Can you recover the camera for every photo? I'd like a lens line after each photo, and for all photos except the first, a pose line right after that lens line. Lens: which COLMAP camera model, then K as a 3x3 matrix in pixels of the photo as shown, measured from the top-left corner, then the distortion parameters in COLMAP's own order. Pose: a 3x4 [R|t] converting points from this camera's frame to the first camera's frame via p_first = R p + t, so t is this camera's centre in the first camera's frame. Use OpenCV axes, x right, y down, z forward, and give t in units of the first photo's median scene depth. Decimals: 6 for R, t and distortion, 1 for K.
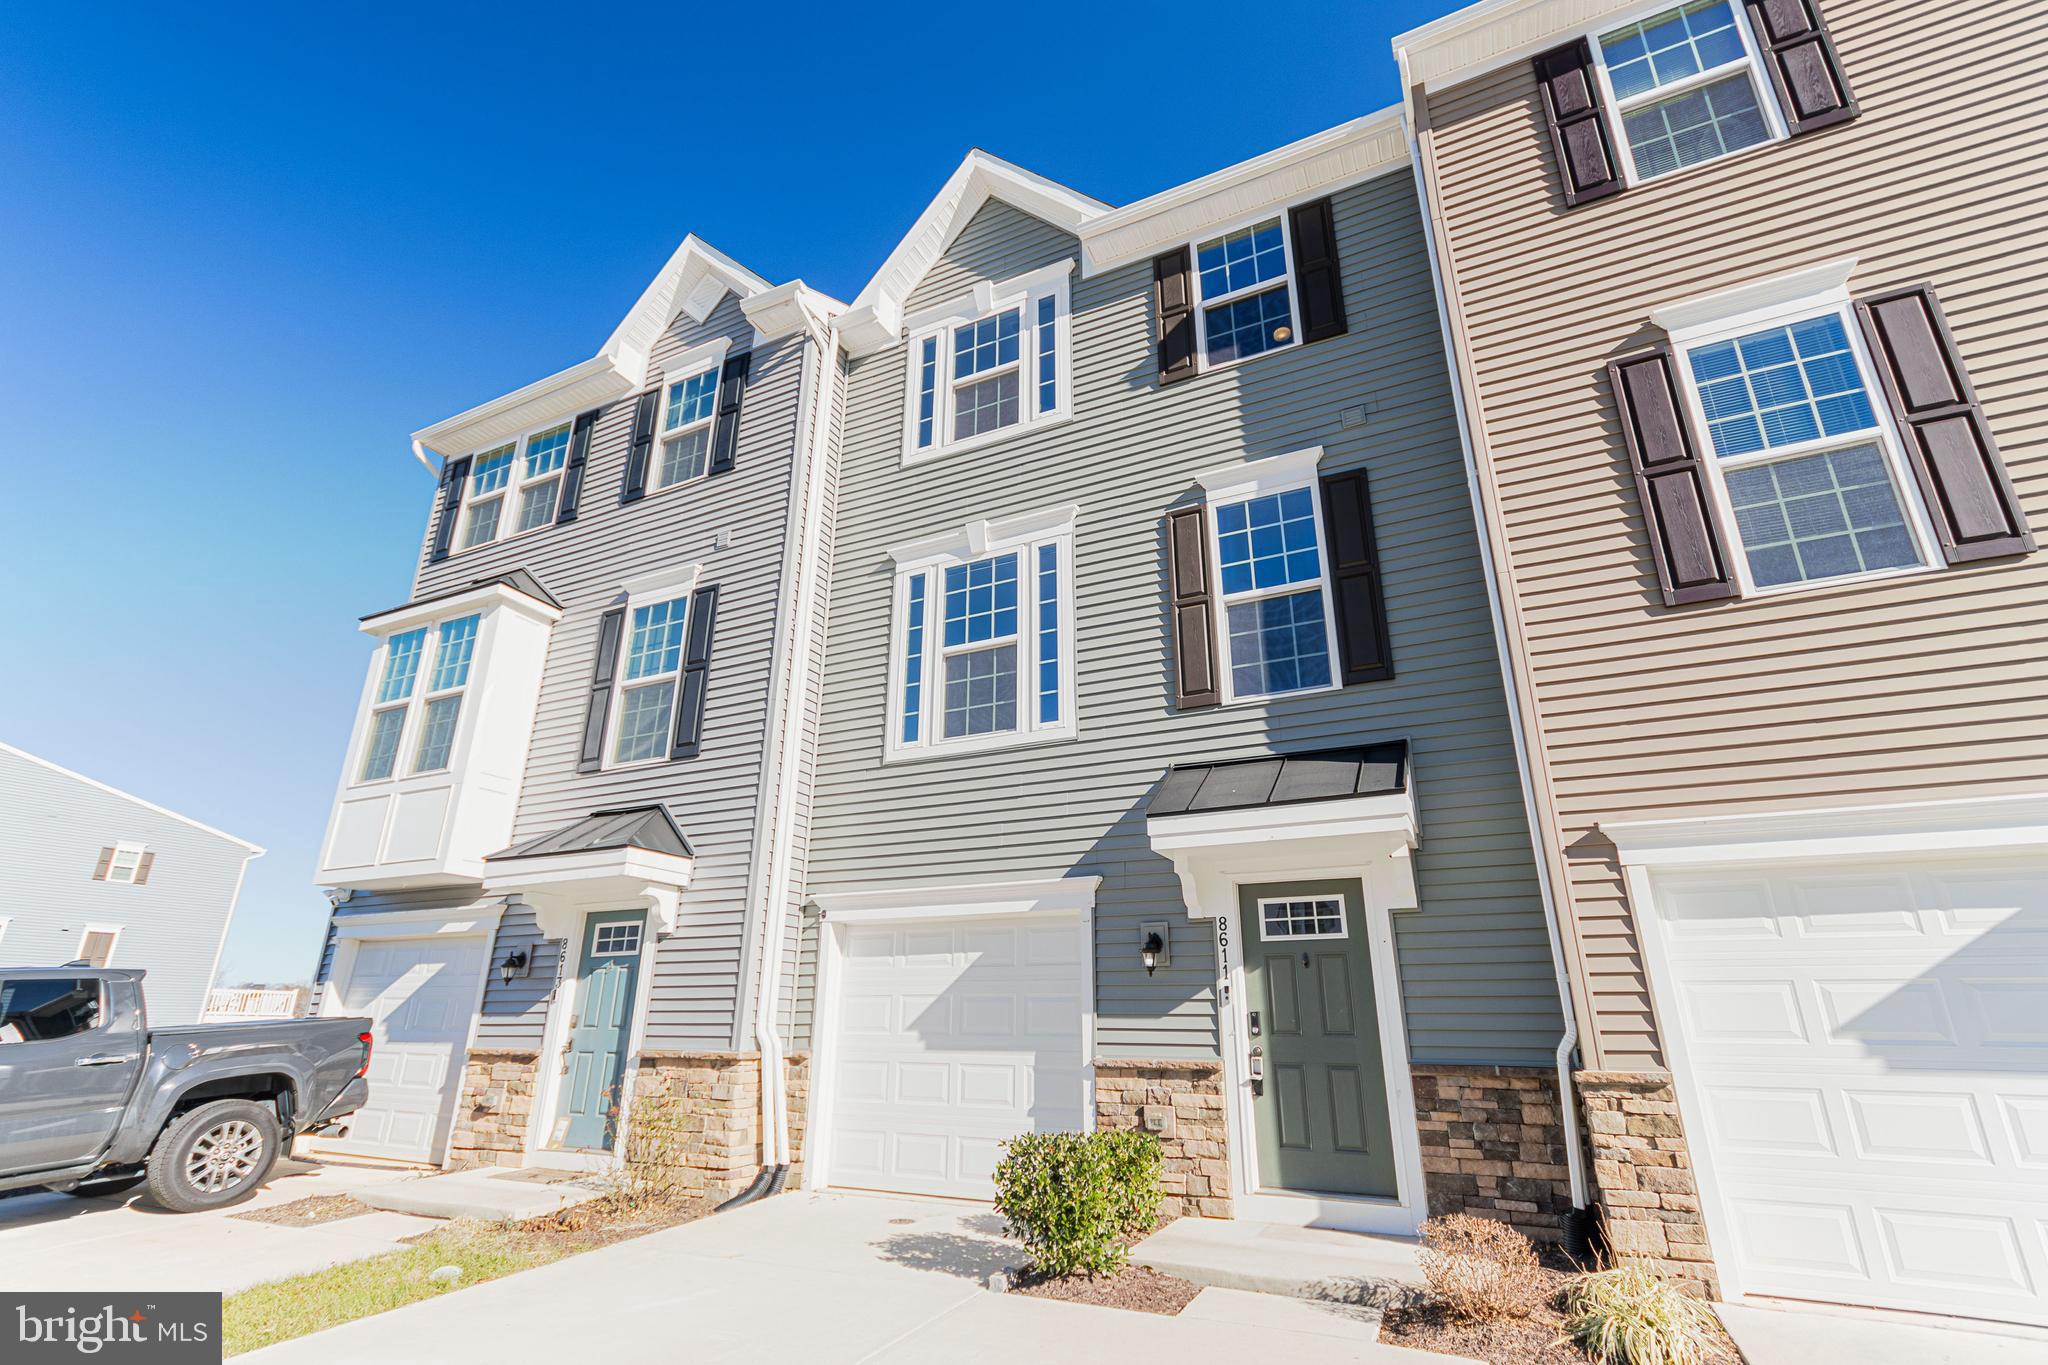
lens RADIAL K [[938.5, 0, 1023.2], [0, 938.5, 691.6], [0, 0, 1]] dist [0.005102, 0.001268]
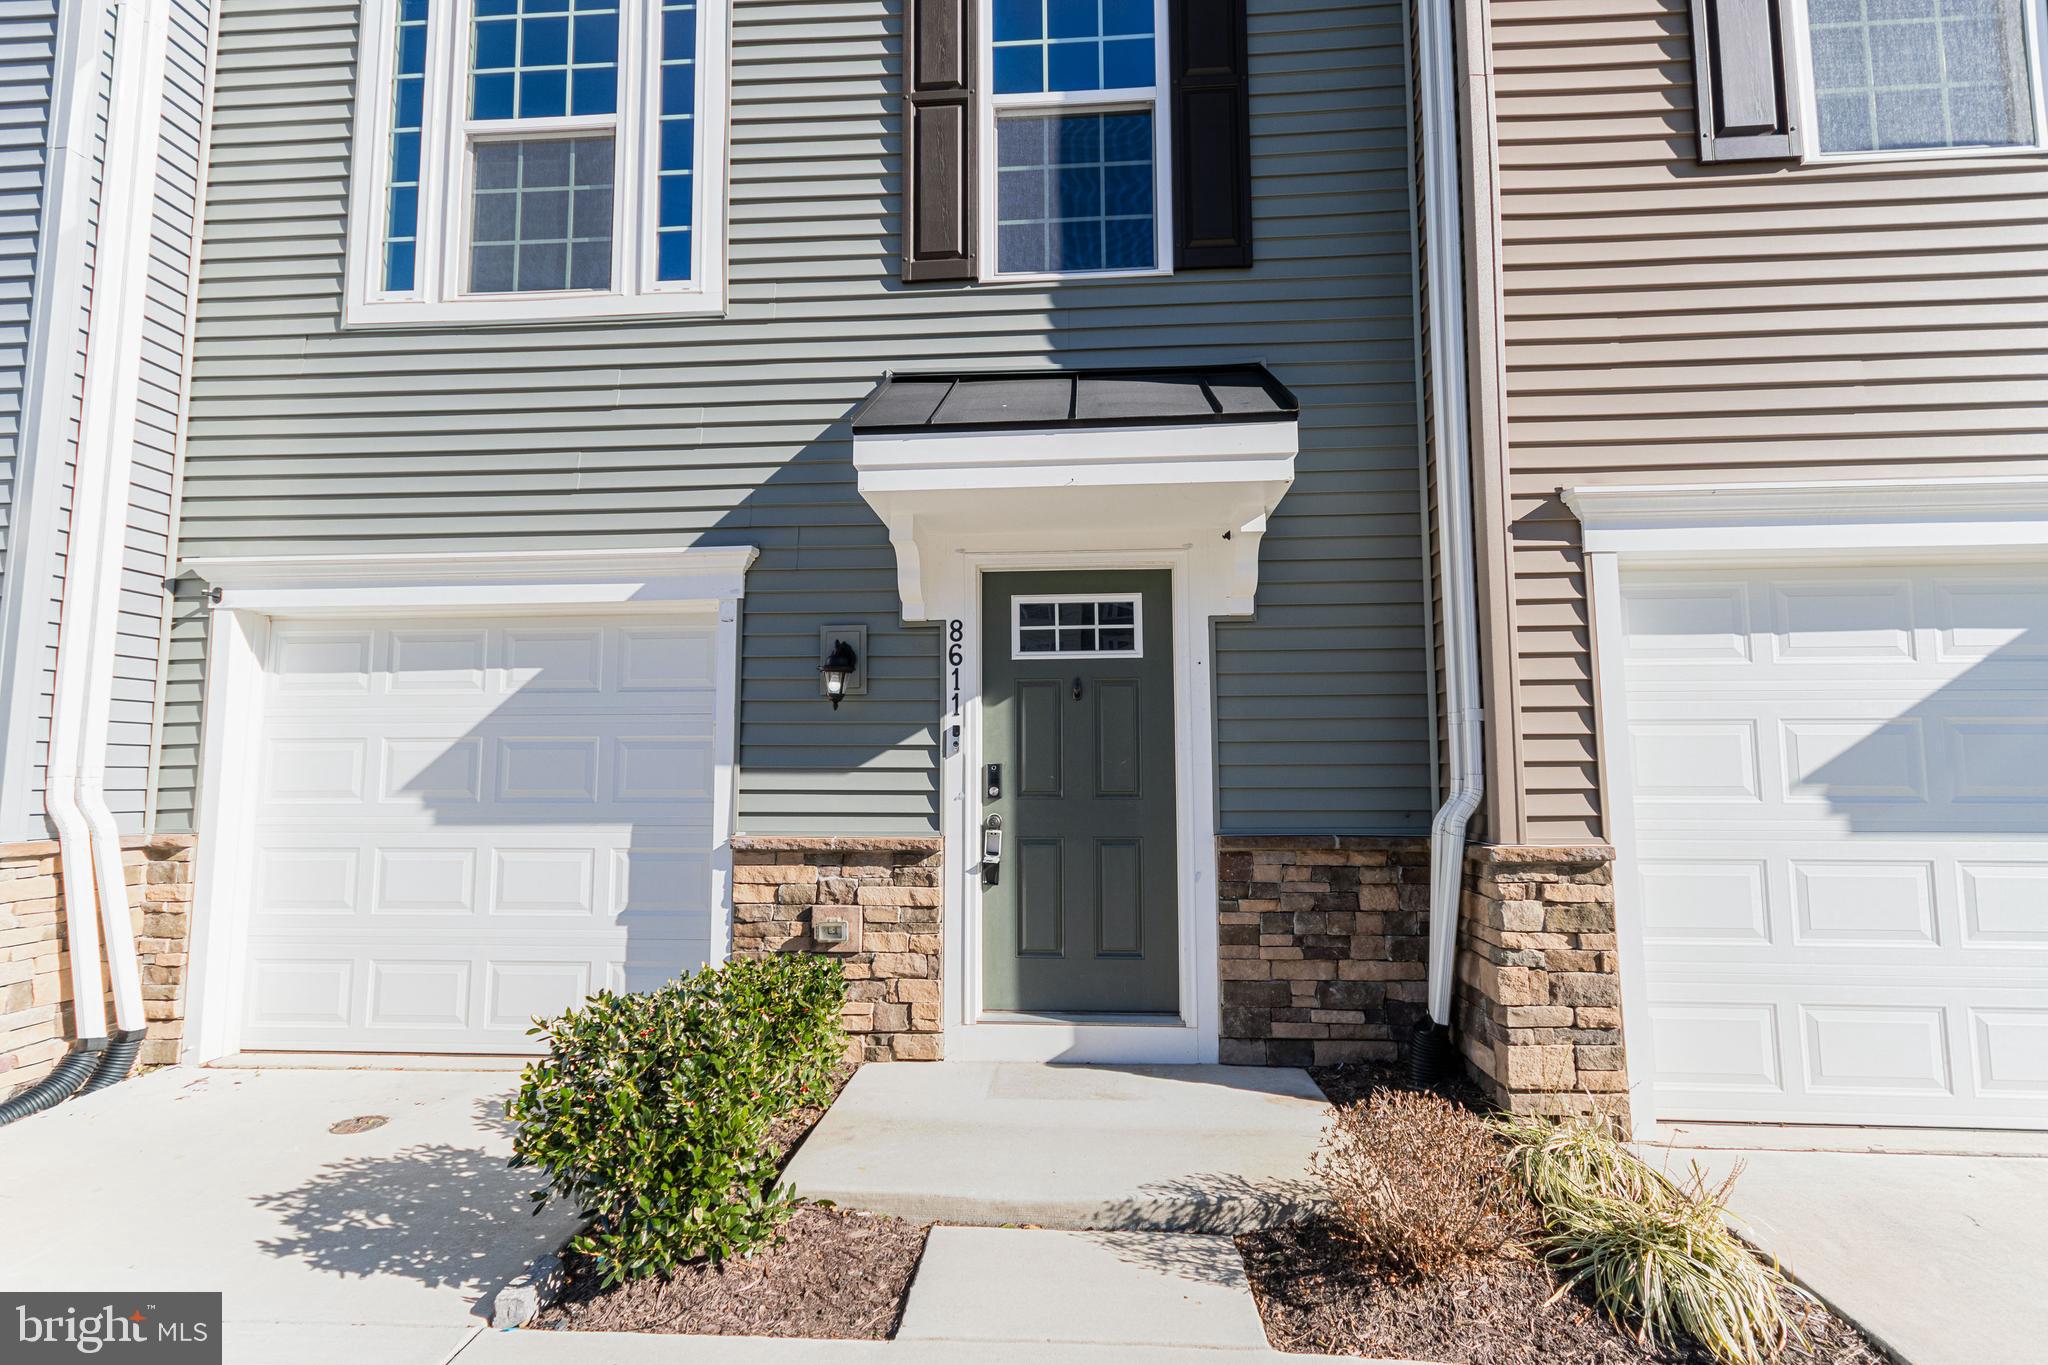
lens RADIAL K [[936.9, 0, 1021.8], [0, 936.9, 691.3], [0, 0, 1]] dist [-0.012744, 0.014152]
pose [[0.926258, 0.023036, 0.376187, 0.017041], [-0.118027, 0.965655, 0.231476, 0.123819], [-0.357934, -0.258806, 0.897164, 0.375730]]
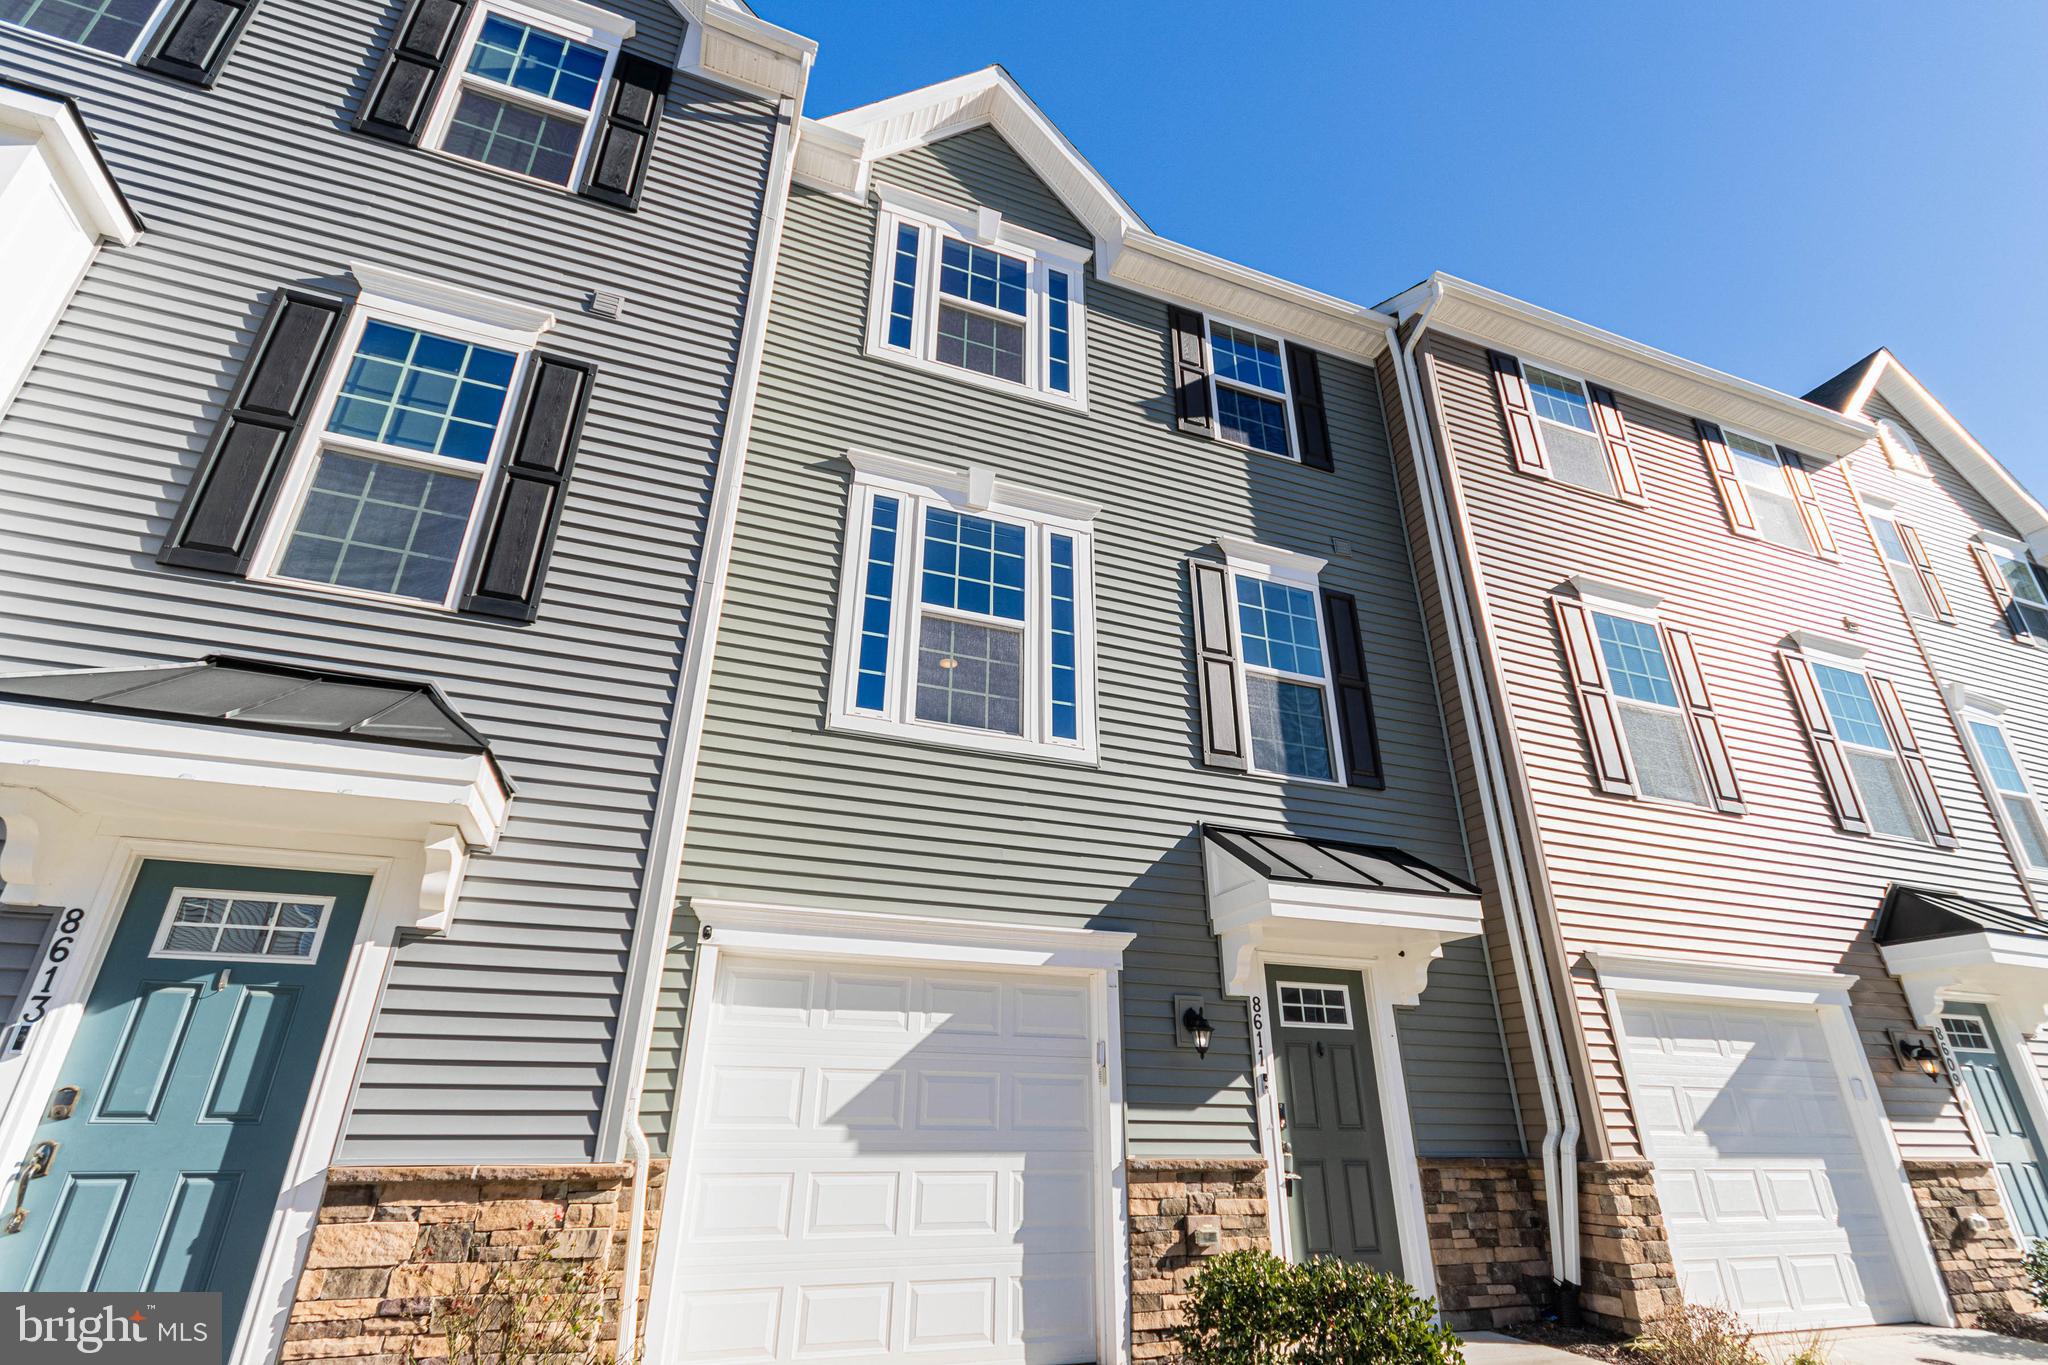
lens RADIAL K [[938.5, 0, 1023.2], [0, 938.5, 691.6], [0, 0, 1]] dist [0.005102, 0.001268]
pose [[0.692011, 0.299382, 0.656879, -0.589097], [-0.248498, 0.953128, -0.172613, 0.154500], [-0.677768, -0.043783, 0.733972, 0.444511]]
